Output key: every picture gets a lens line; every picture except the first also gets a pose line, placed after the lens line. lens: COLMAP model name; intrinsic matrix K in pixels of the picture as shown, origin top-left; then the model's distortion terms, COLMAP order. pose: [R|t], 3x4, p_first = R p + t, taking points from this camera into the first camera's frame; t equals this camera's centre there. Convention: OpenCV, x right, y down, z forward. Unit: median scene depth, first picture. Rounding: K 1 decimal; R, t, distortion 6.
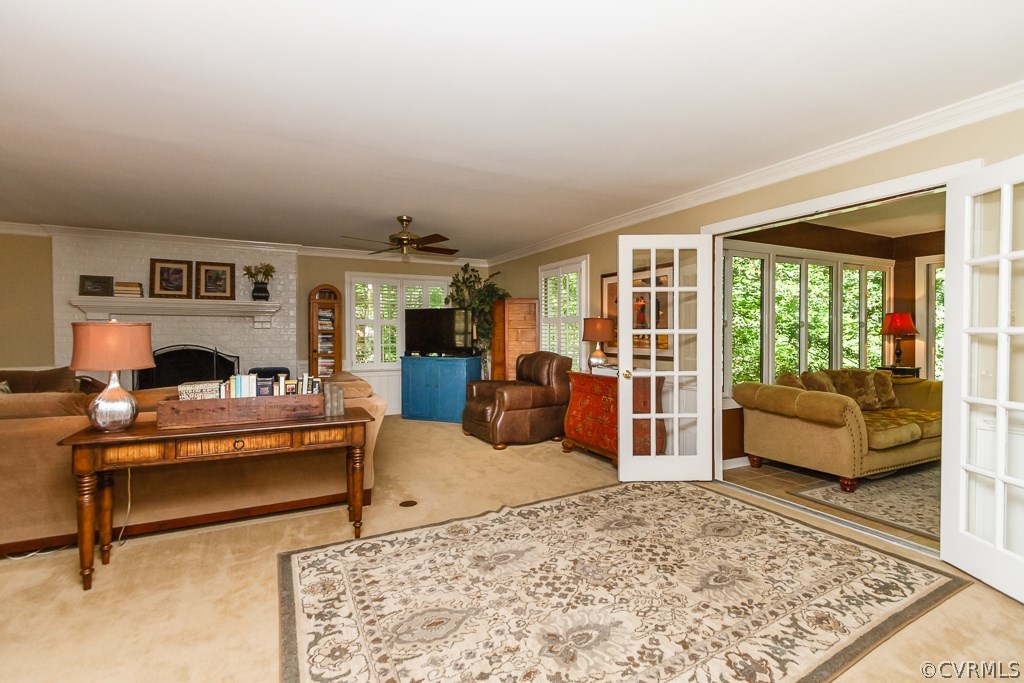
lens RADIAL K [[479.9, 0, 508.2], [0, 479.9, 339.2], [0, 0, 1]] dist [0.007464, -0.001242]
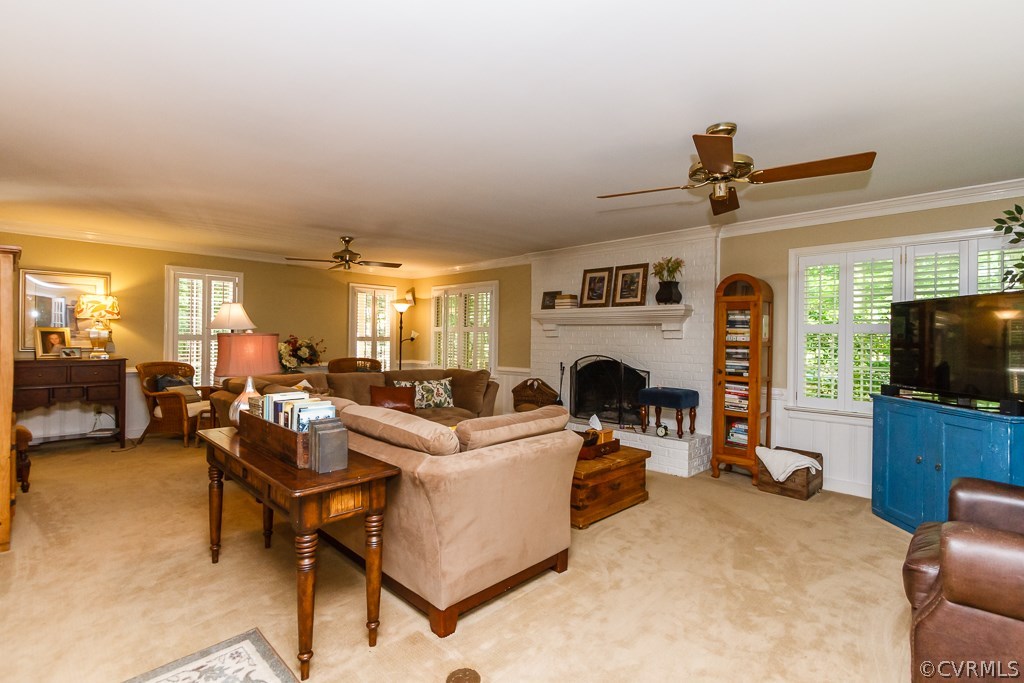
lens RADIAL K [[479.9, 0, 509.0], [0, 479.9, 337.3], [0, 0, 1]] dist [0.007464, -0.001242]
pose [[0.297892, 0.003847, -0.954592, 0.177819], [-0.024013, 0.999706, -0.003465, -0.015805], [0.954297, 0.023955, 0.297897, 0.520403]]
